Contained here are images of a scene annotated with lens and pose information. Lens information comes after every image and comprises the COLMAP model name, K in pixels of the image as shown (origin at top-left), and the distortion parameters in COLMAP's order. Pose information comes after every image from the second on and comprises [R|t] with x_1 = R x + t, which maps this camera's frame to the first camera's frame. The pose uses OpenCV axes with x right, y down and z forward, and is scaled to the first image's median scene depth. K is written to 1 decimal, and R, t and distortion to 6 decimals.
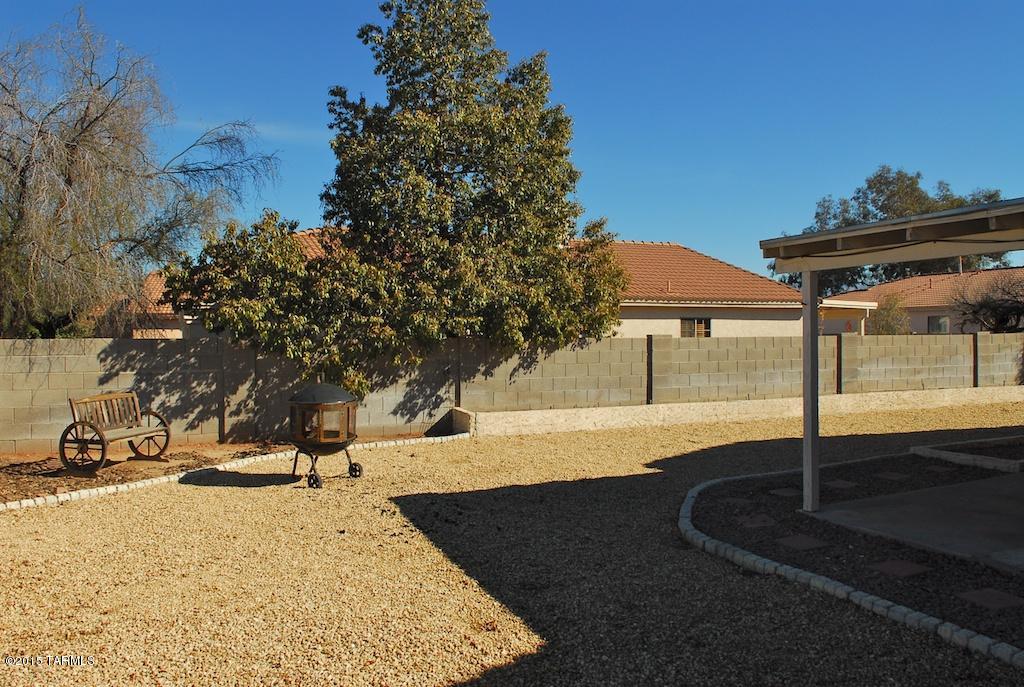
lens RADIAL K [[757.5, 0, 504.9], [0, 757.5, 339.3], [0, 0, 1]] dist [-0.038554, -0.021788]
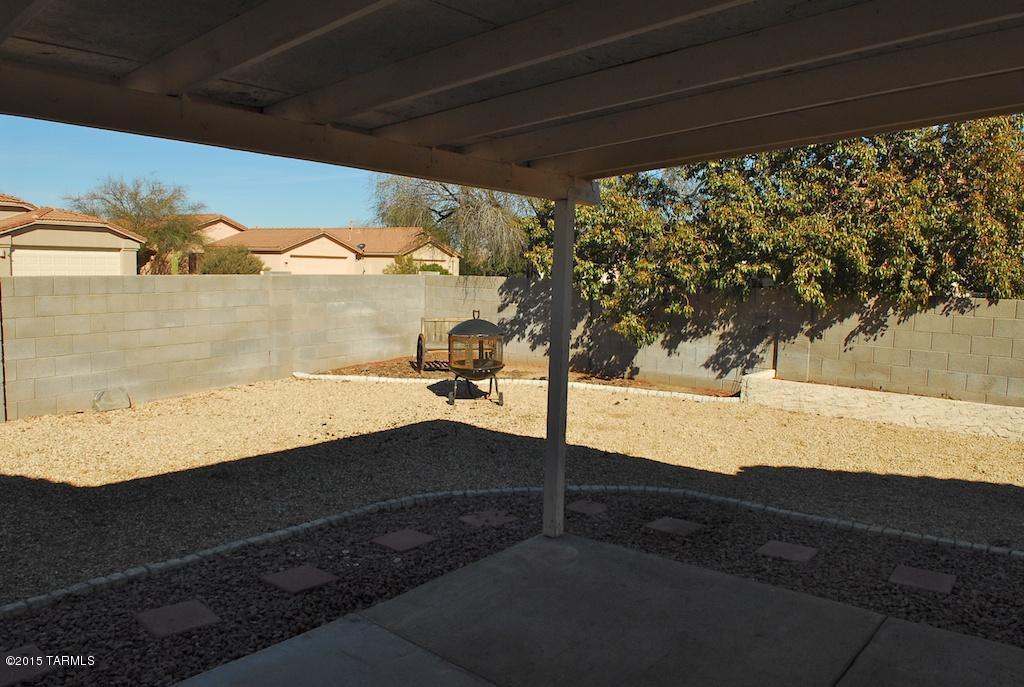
lens RADIAL K [[757.5, 0, 505.0], [0, 757.5, 350.4], [0, 0, 1]] dist [-0.038554, -0.021788]
pose [[0.466534, 0.113665, -0.877169, 0.559619], [-0.028893, 0.993138, 0.113325, -0.021029], [0.884031, -0.027526, 0.466617, 0.339442]]
